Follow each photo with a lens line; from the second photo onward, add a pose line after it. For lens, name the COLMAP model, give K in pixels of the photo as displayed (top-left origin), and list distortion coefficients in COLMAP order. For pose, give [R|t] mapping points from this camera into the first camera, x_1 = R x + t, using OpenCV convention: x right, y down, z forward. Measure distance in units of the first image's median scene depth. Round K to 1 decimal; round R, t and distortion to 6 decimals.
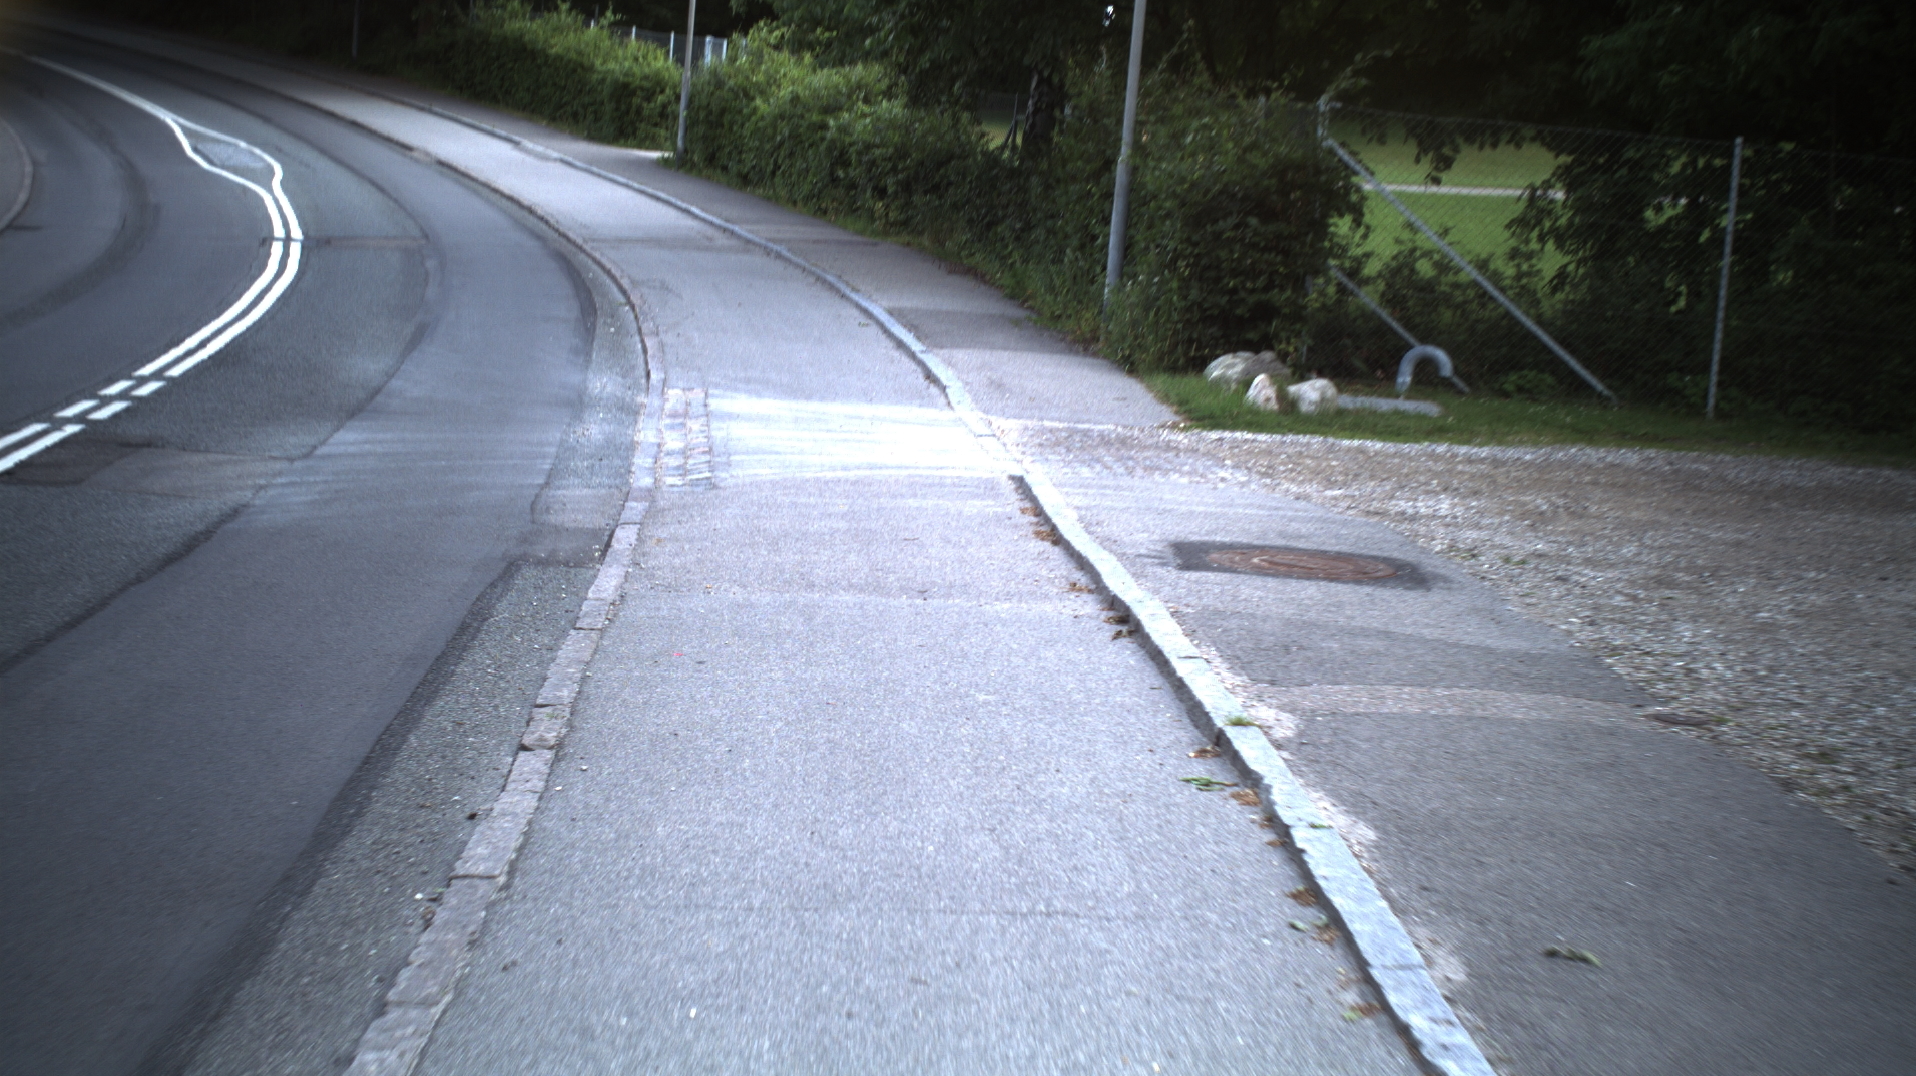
lens RADIAL K [[3400.5, 0, 958.0], [0, 3400.5, 538.0], [0, 0, 1]] dist [-0.349765, 0.665823]
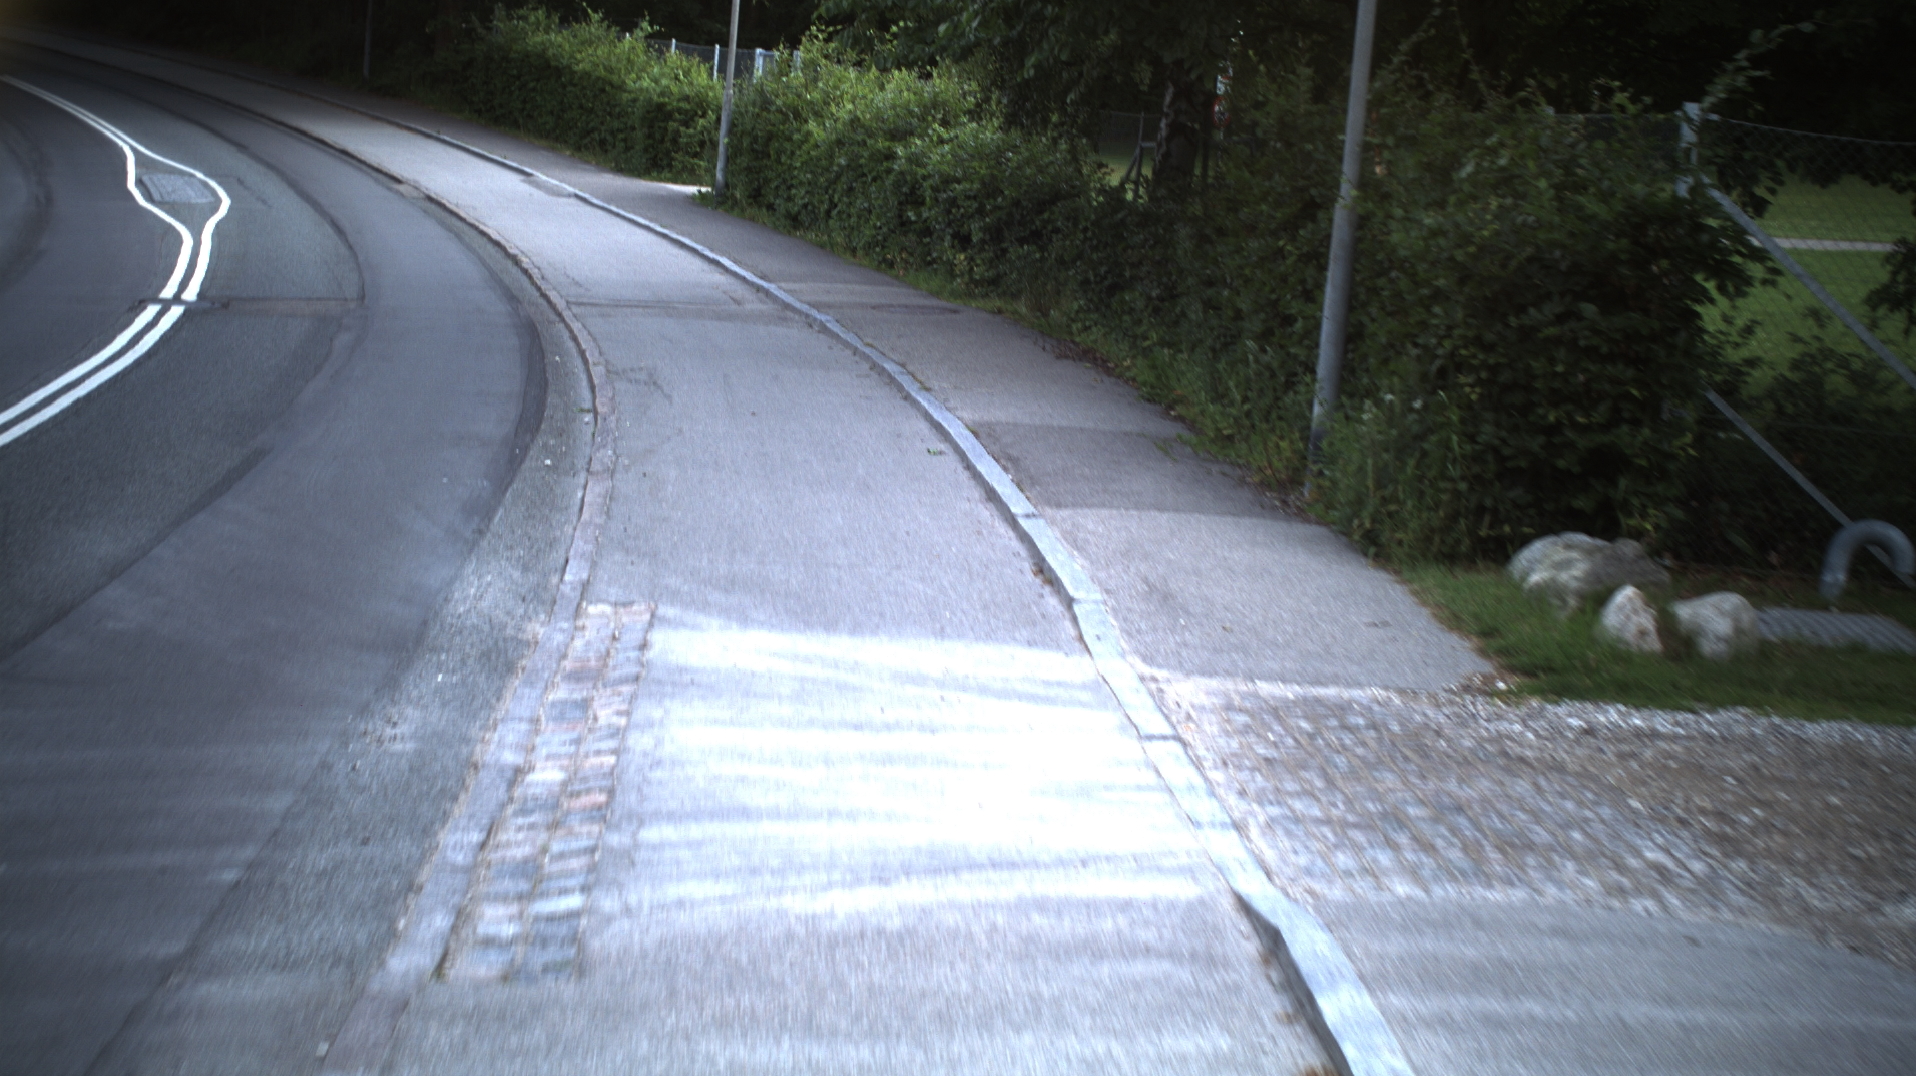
lens RADIAL K [[3400.5, 0, 958.0], [0, 3400.5, 538.0], [0, 0, 1]] dist [-0.349765, 0.665823]
pose [[0.999695, 0.005476, -0.024065, -0.007479], [-0.005726, 0.999930, -0.010315, -0.039470], [0.024007, 0.010450, 0.999657, 0.343572]]
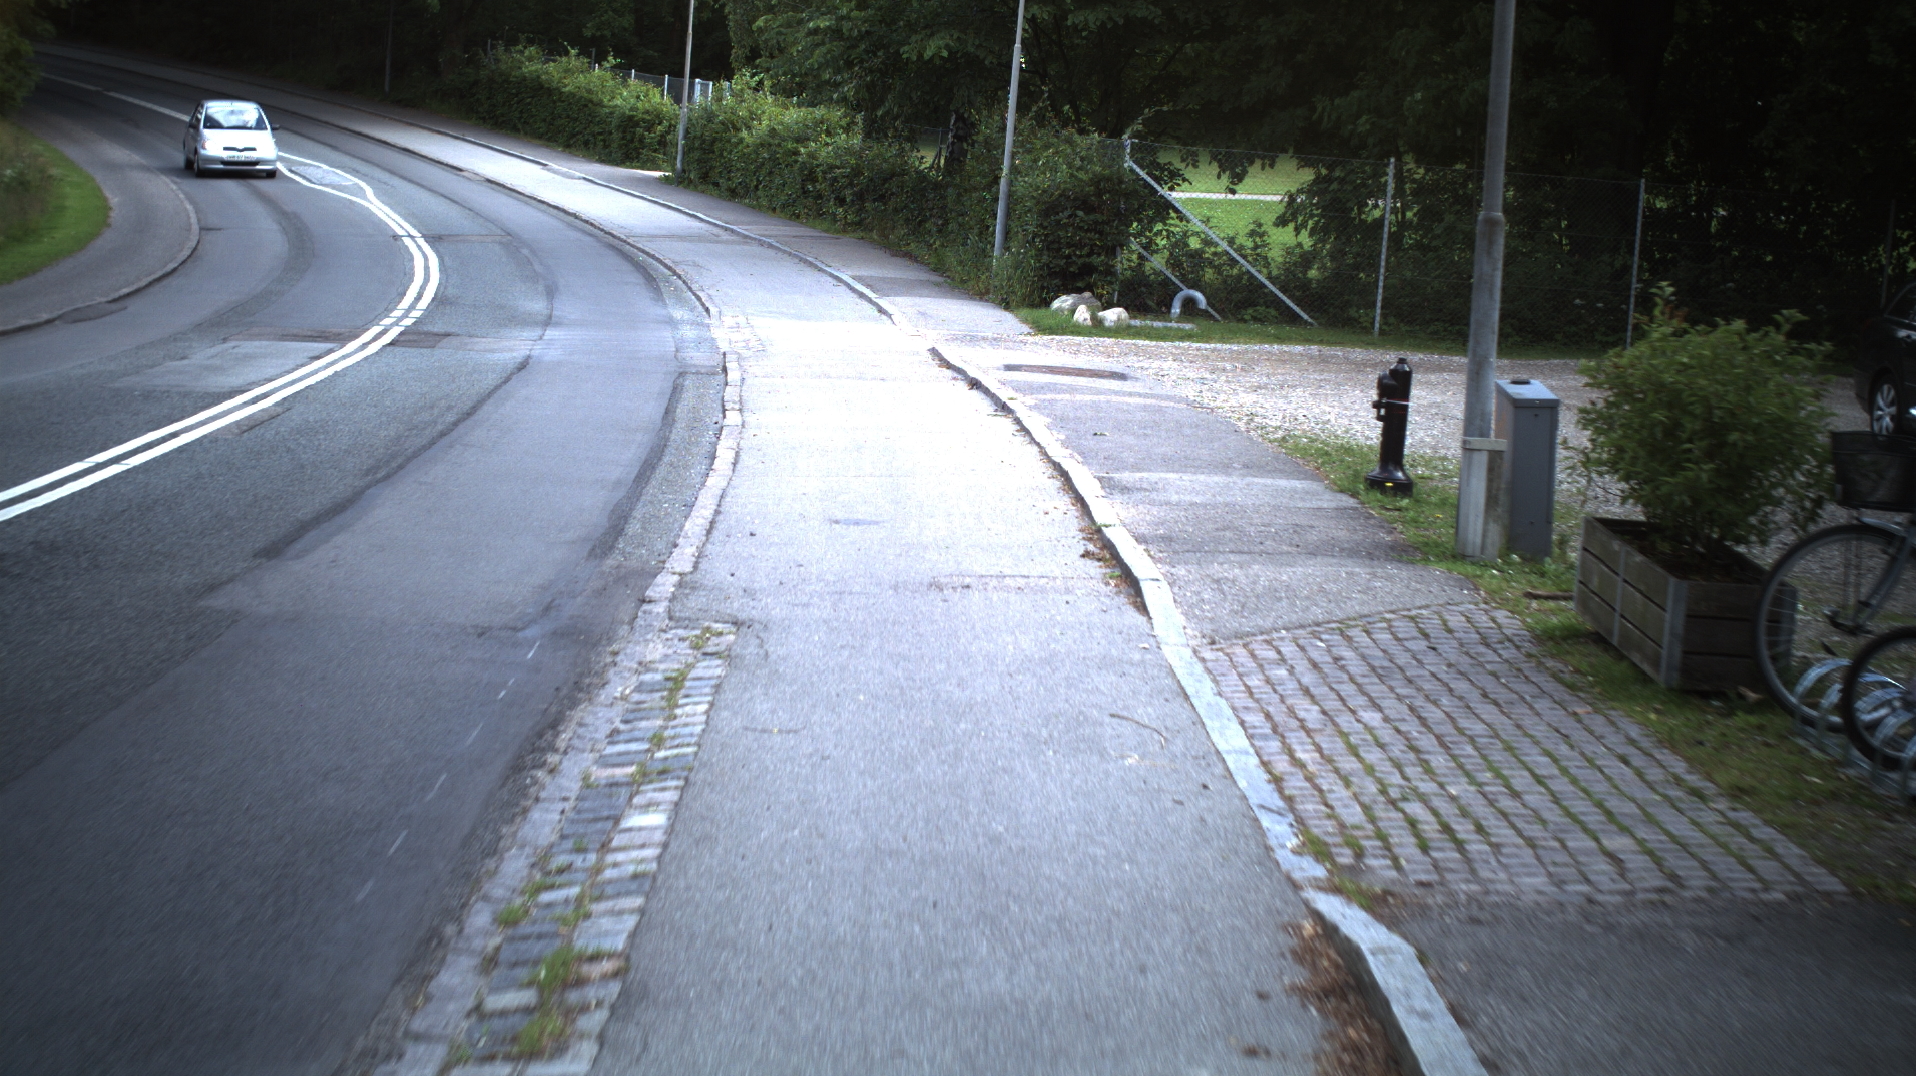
lens RADIAL K [[3400.5, 0, 958.0], [0, 3400.5, 538.0], [0, 0, 1]] dist [-0.349765, 0.665823]
pose [[0.999834, -0.006073, 0.017204, -0.000160], [0.006160, 0.999968, -0.005044, 0.058116], [-0.017173, 0.005149, 0.999839, -0.517221]]
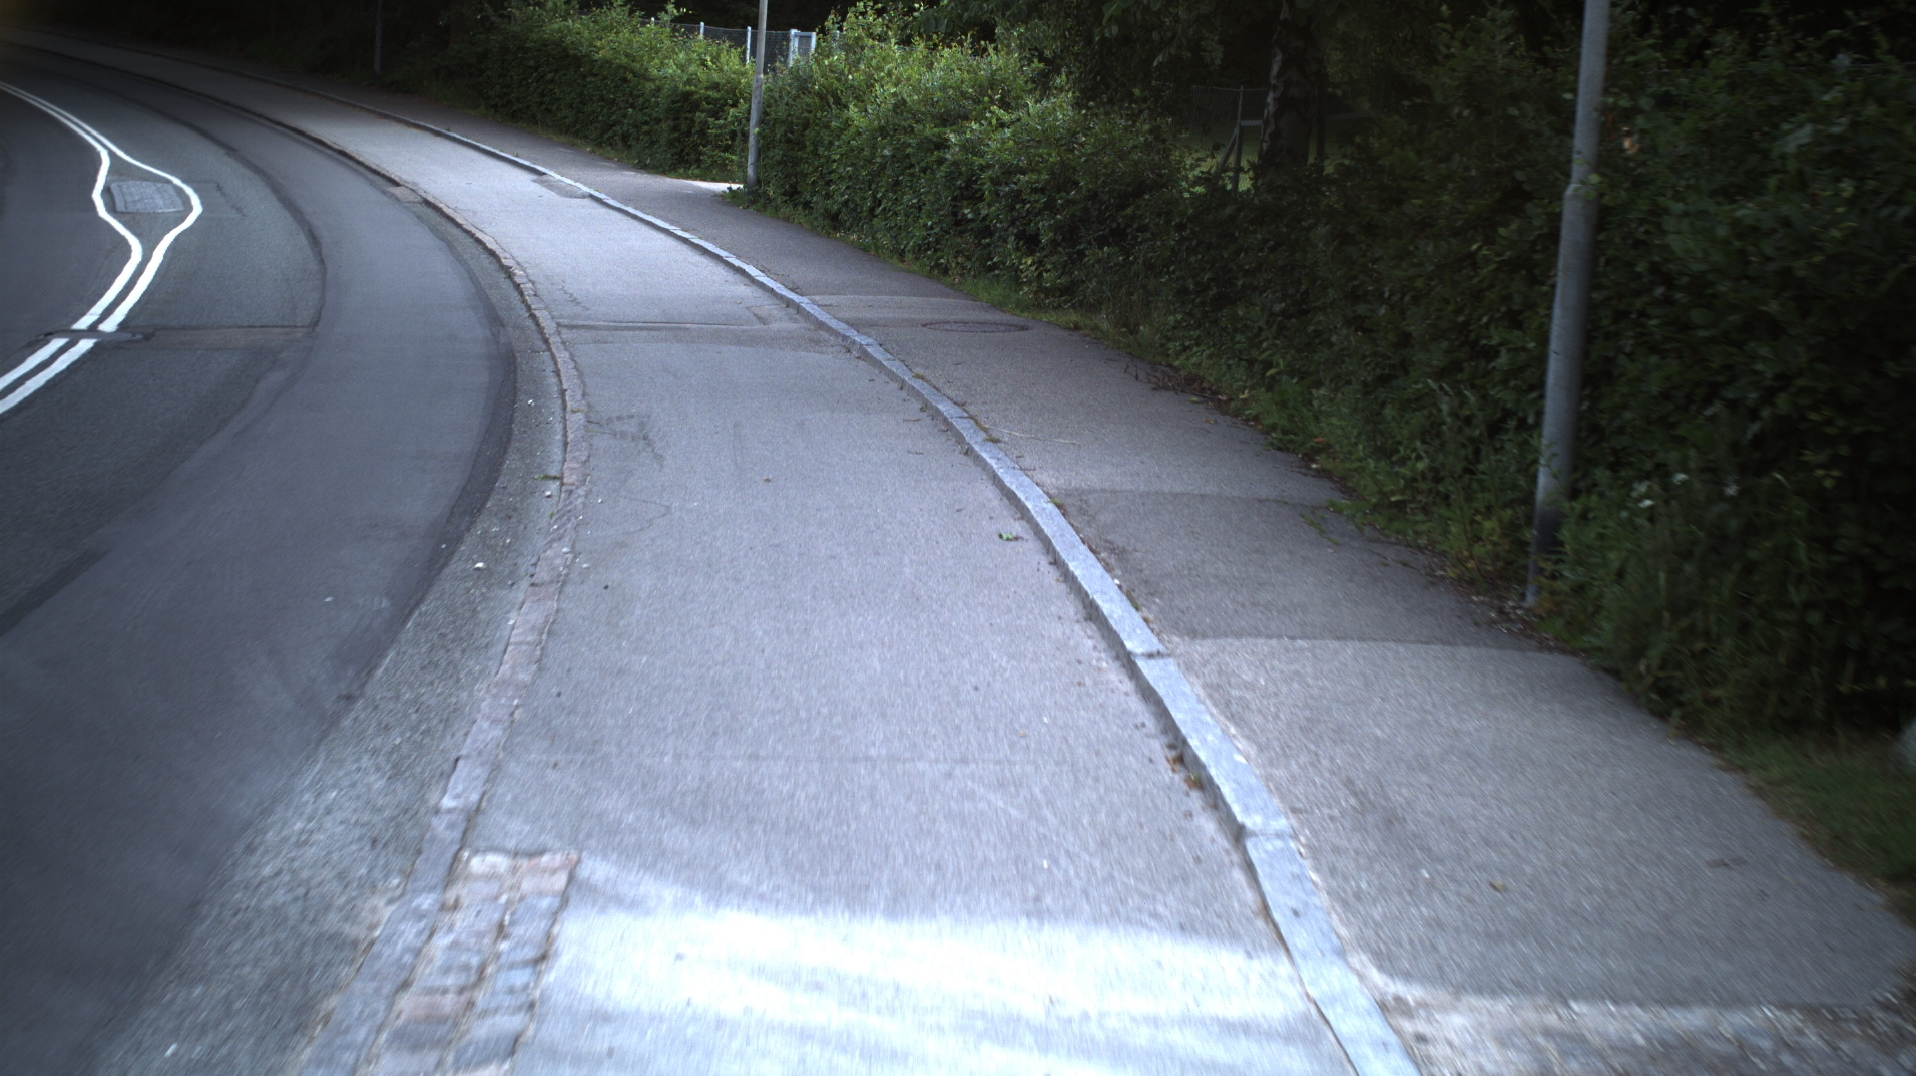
lens RADIAL K [[3400.5, 0, 958.0], [0, 3400.5, 538.0], [0, 0, 1]] dist [-0.349765, 0.665823]
pose [[0.999071, -0.011905, -0.041411, -0.015045], [0.011574, 0.999899, -0.008218, -0.058939], [0.041505, 0.007731, 0.999108, 0.515863]]
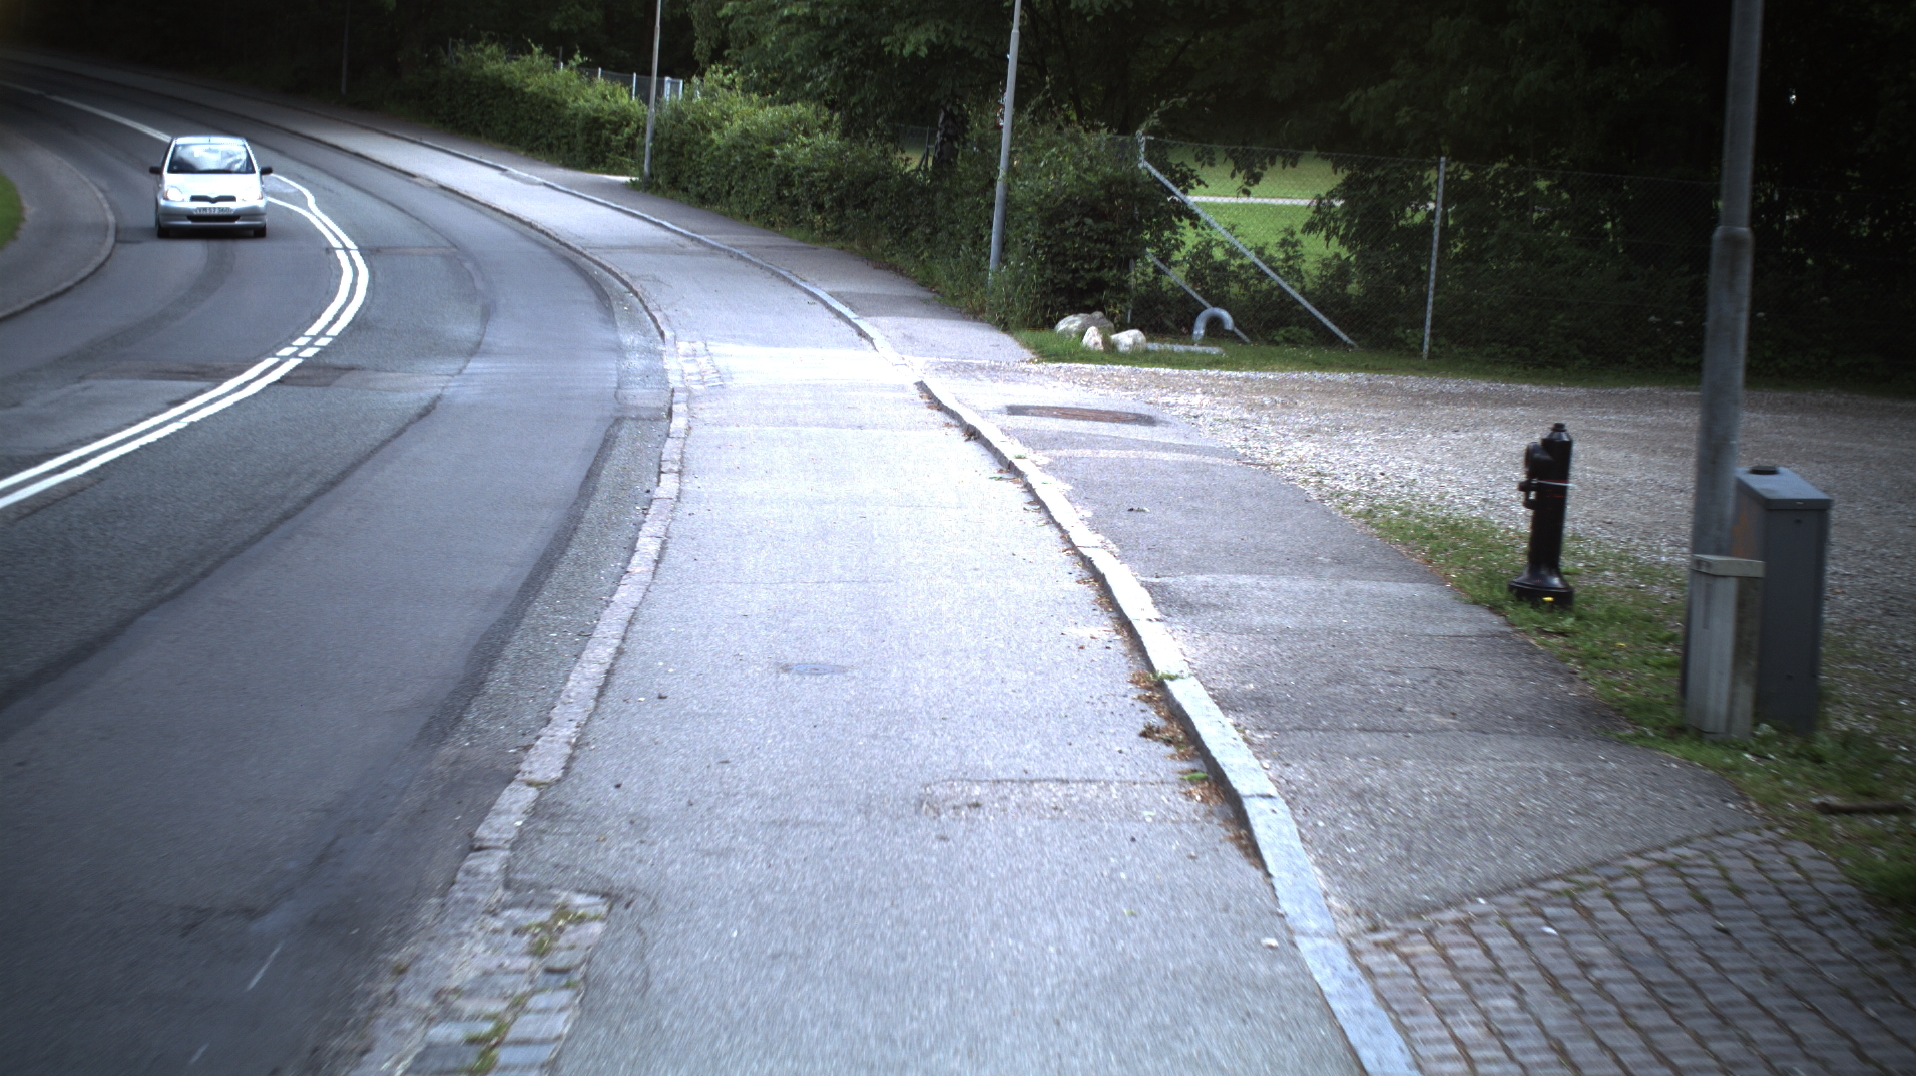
lens RADIAL K [[3400.5, 0, 958.0], [0, 3400.5, 538.0], [0, 0, 1]] dist [-0.349765, 0.665823]
pose [[0.999726, -0.011054, 0.020633, 0.001526], [0.011184, 0.999918, -0.006204, 0.039241], [-0.020563, 0.006433, 0.999768, -0.345483]]
